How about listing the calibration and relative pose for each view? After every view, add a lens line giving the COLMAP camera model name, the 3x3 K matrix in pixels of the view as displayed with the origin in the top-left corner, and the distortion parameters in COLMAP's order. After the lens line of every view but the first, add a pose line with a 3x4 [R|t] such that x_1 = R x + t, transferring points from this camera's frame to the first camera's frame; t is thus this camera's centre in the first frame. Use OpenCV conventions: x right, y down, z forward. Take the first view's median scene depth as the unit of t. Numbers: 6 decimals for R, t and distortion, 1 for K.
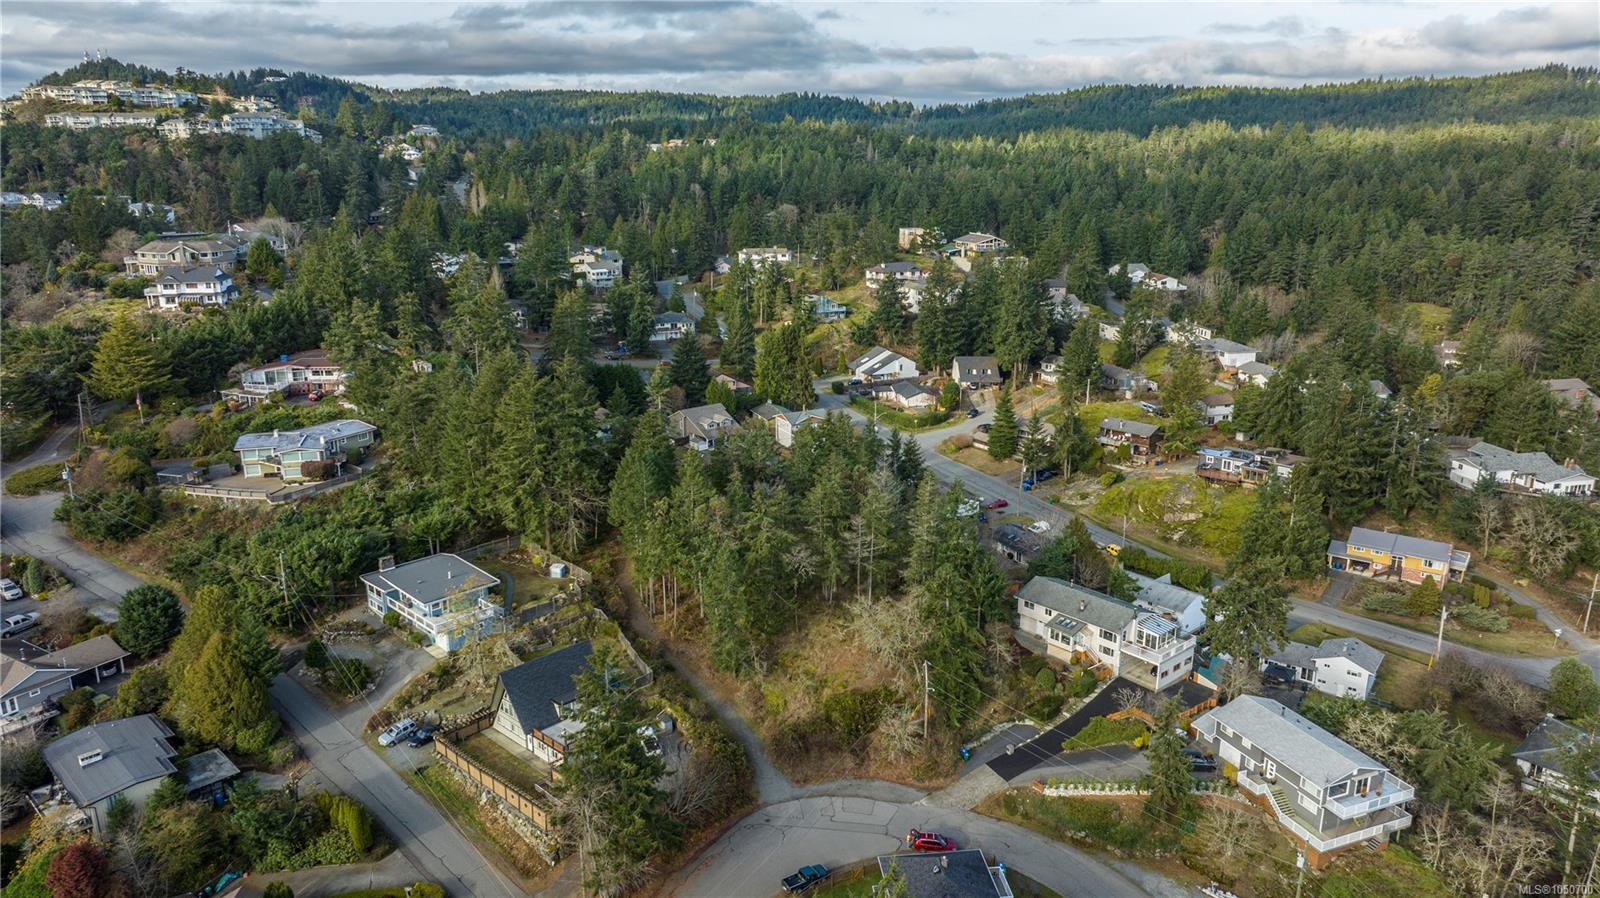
lens RADIAL K [[1120.5, 0, 800.0], [0, 1120.5, 449.0], [0, 0, 1]] dist [-0.030645, 0.024440]
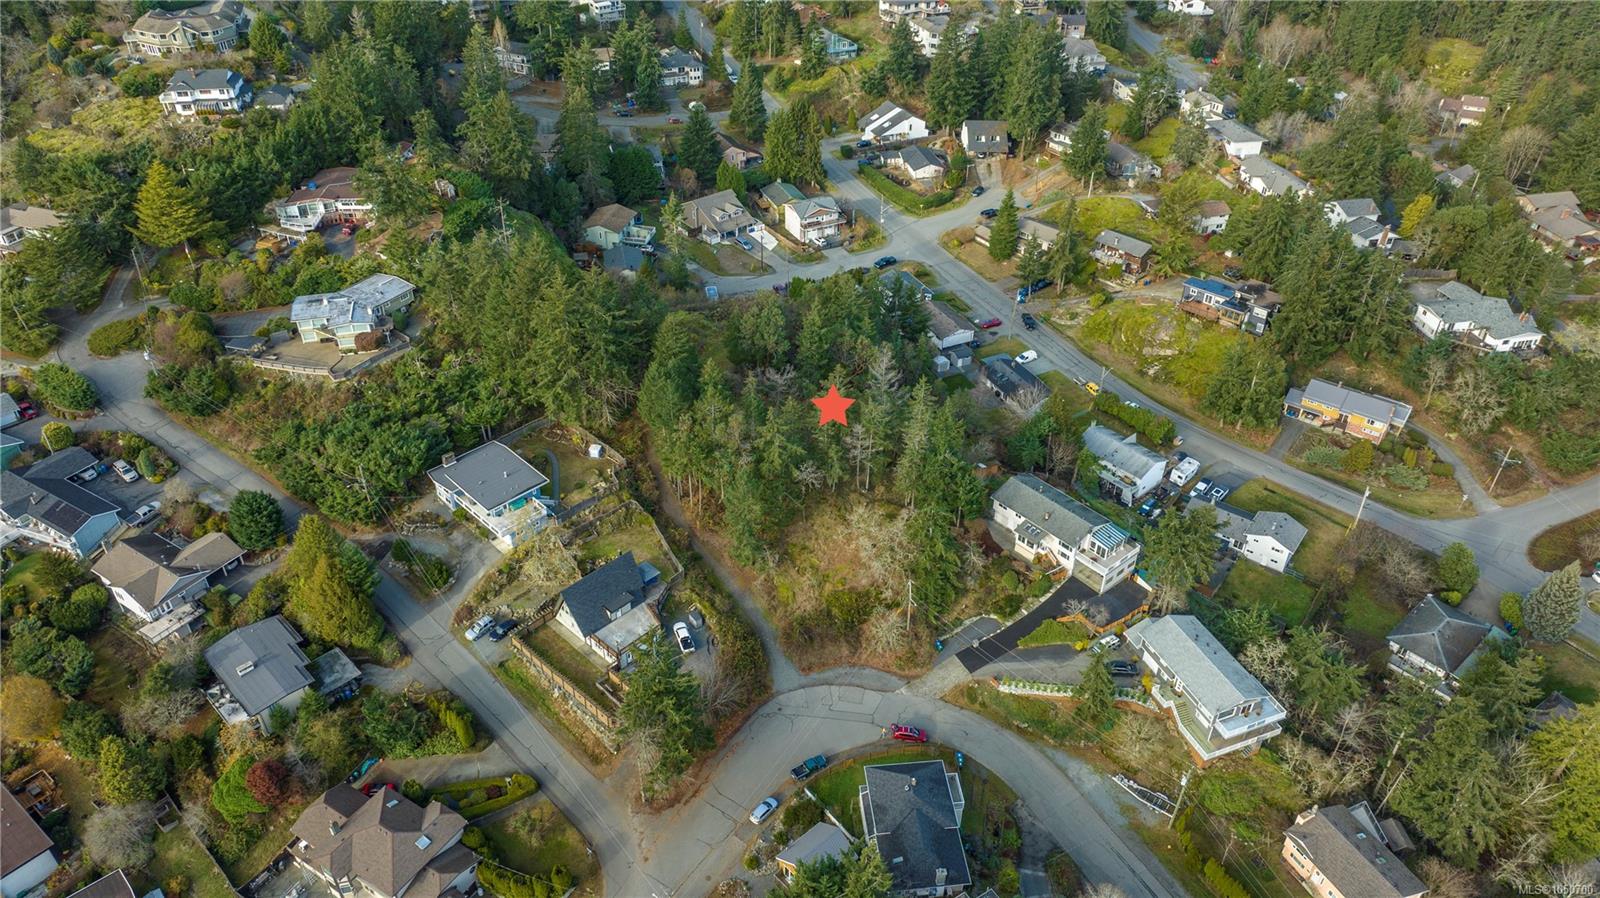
lens RADIAL K [[1120.5, 0, 800.0], [0, 1120.5, 449.0], [0, 0, 1]] dist [-0.030645, 0.024440]
pose [[0.999929, 0.011428, -0.003431, -0.003574], [-0.009633, 0.942846, 0.333091, -0.277940], [0.007041, -0.333034, 0.942888, -0.077290]]
